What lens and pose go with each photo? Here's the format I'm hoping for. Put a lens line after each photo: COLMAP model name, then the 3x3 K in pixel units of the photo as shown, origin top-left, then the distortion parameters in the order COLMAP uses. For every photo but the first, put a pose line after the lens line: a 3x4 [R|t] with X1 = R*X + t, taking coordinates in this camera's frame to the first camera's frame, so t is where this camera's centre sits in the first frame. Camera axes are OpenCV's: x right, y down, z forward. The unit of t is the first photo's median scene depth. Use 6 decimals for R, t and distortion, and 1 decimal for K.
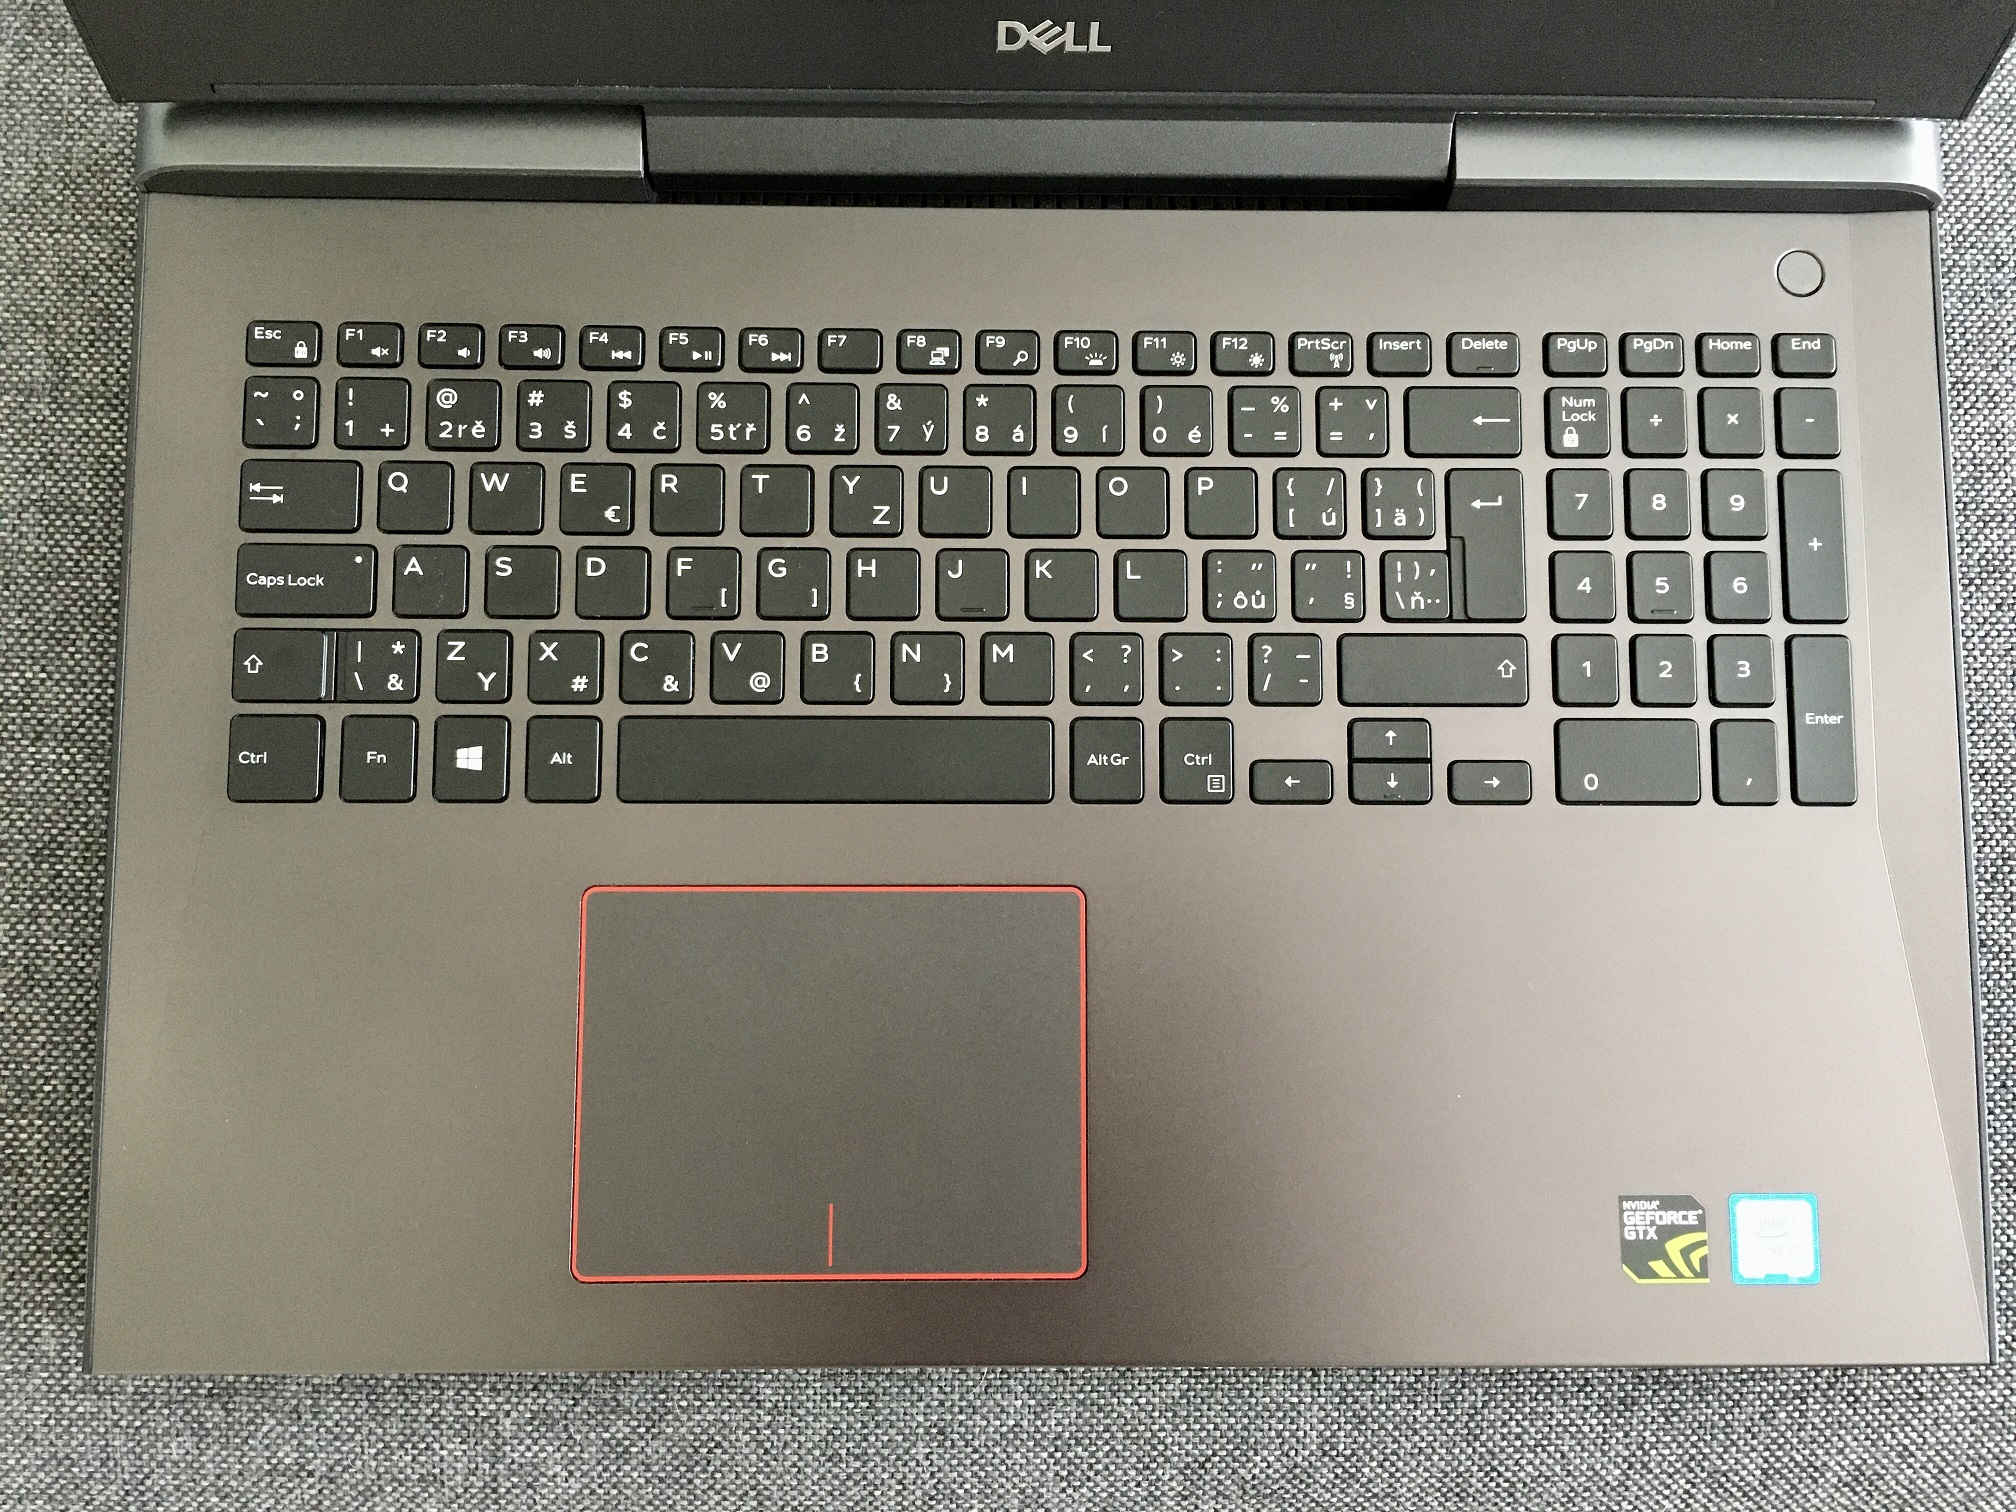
lens RADIAL K [[1682.1, 0, 1008.5], [0, 1682.1, 722.9], [0, 0, 1]] dist [0.075065, -0.106379]
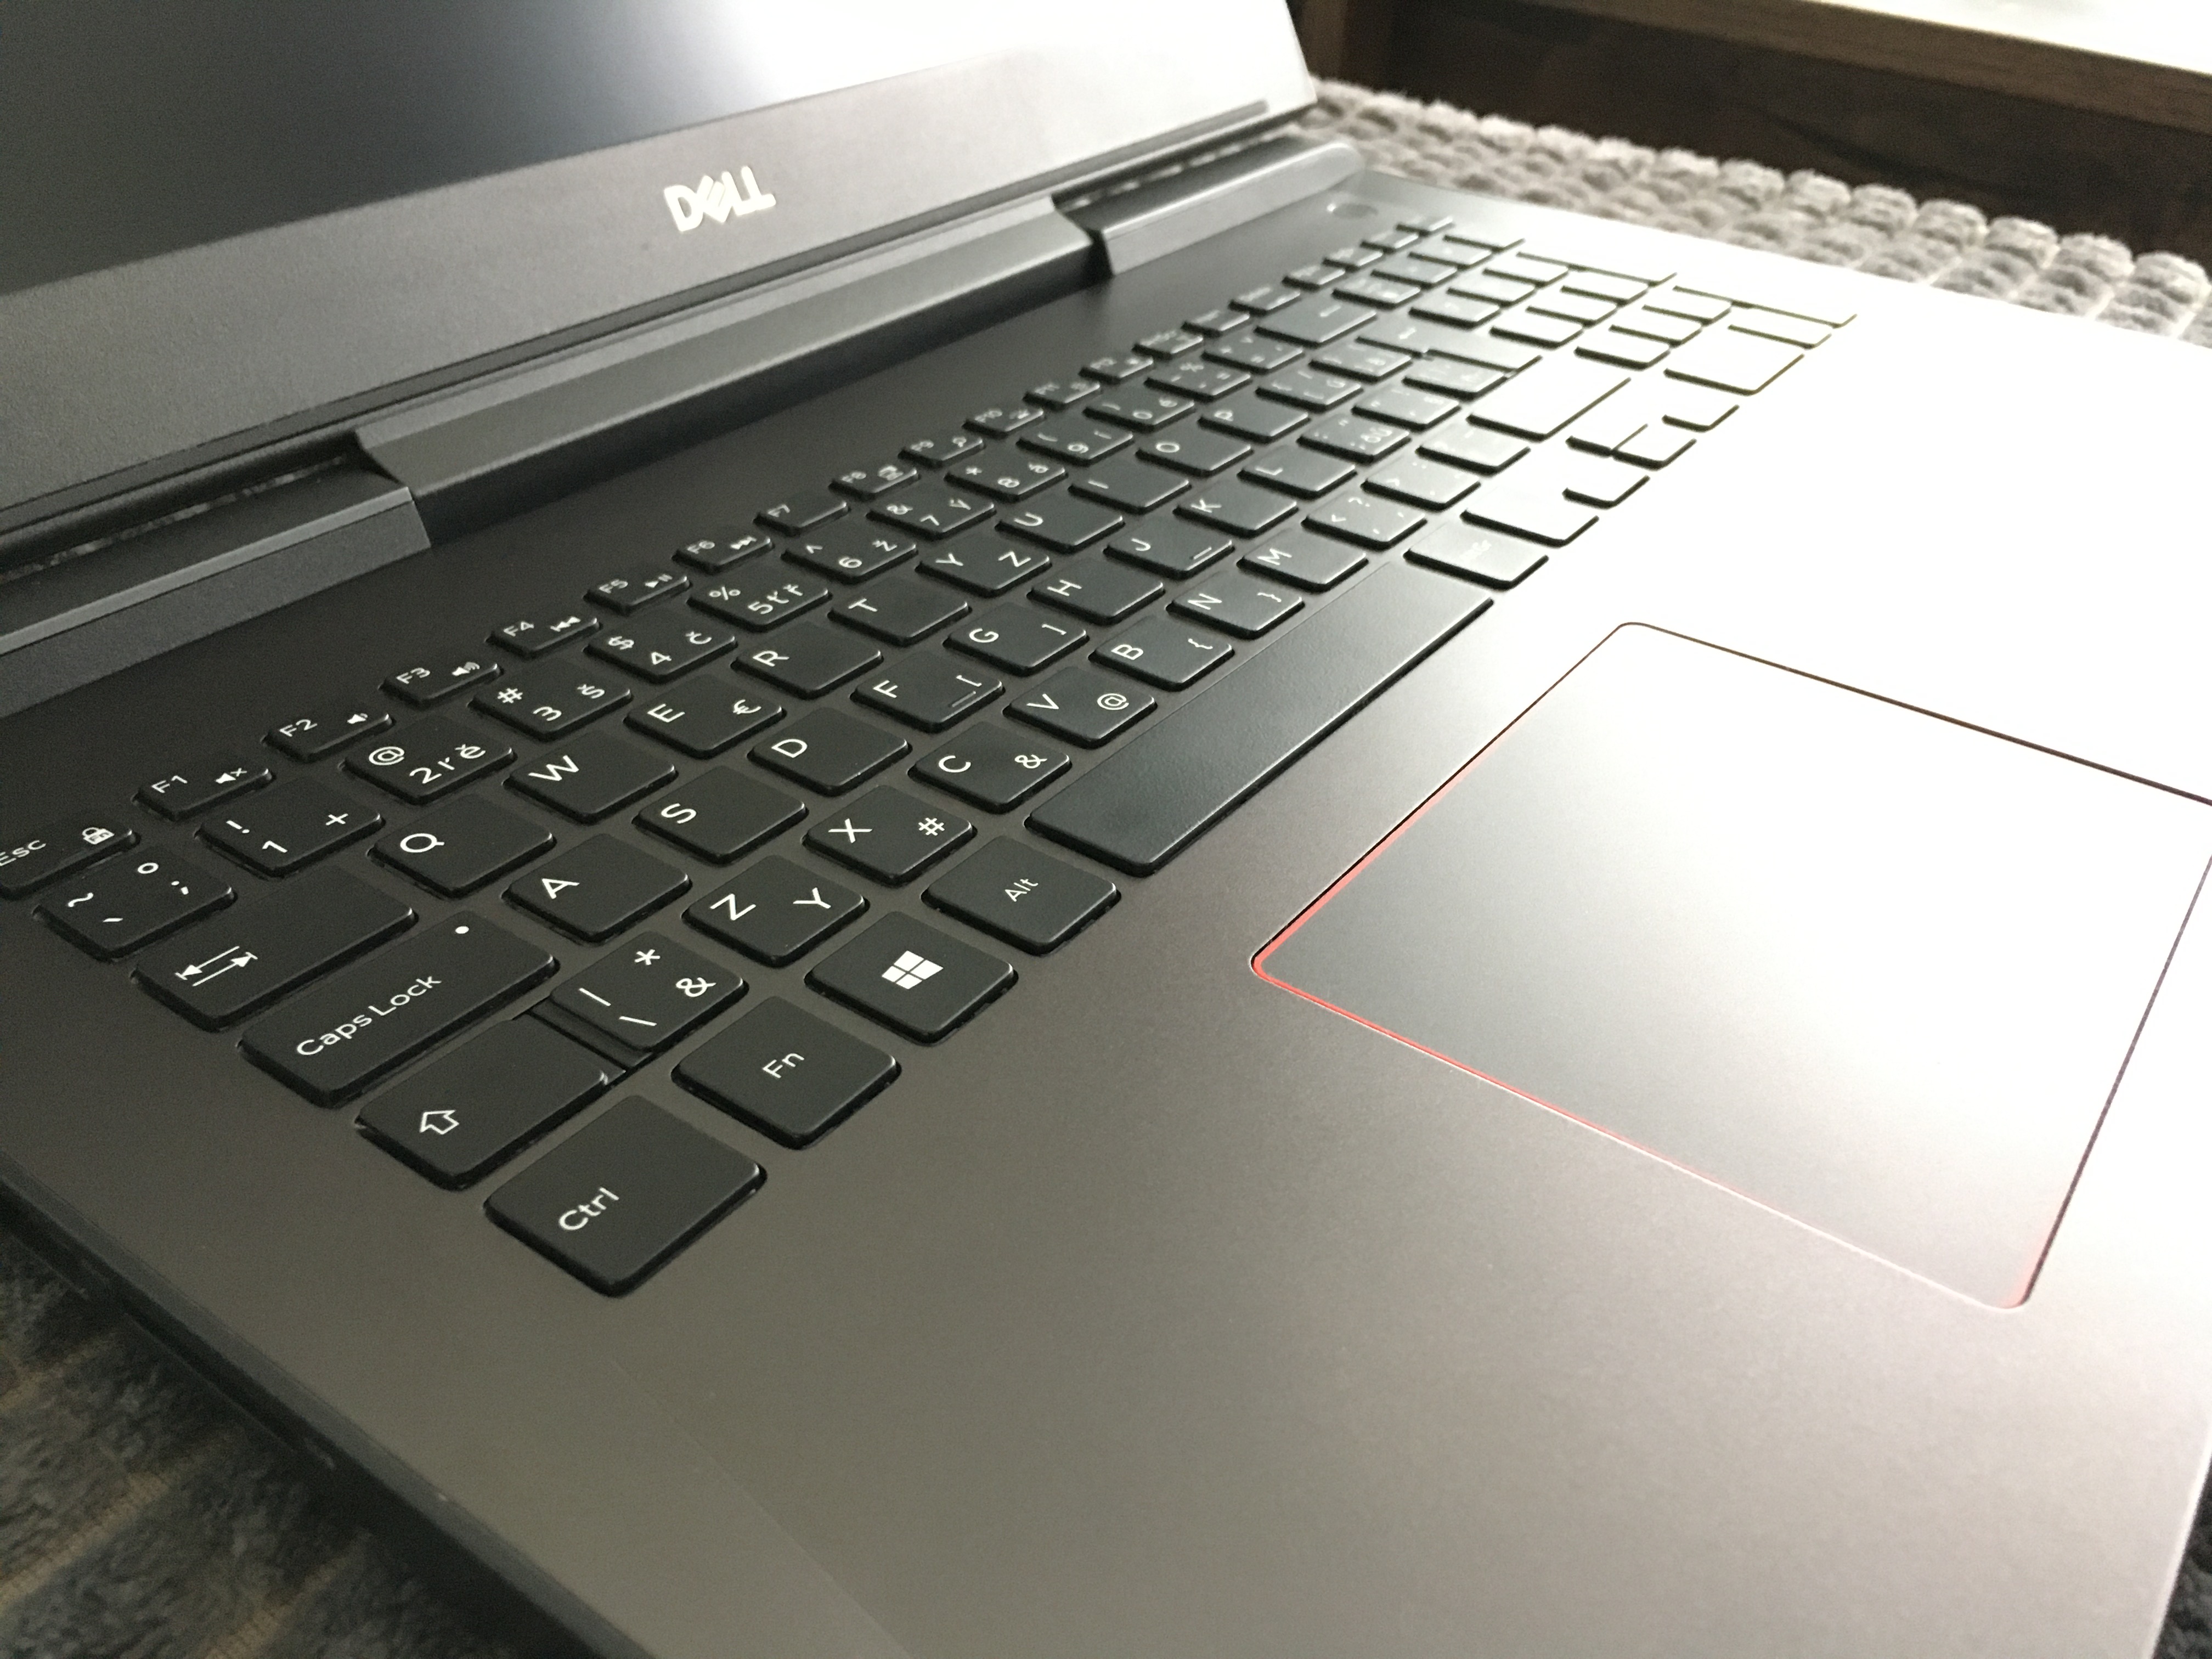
lens RADIAL K [[1903.9, 0, 1130.9], [0, 1903.9, 828.4], [0, 0, 1]] dist [0.093830, -0.141289]
pose [[0.574067, -0.470804, 0.669919, -0.625799], [0.814121, 0.415609, -0.405557, 0.280689], [-0.087486, 0.778212, 0.621878, 0.590763]]
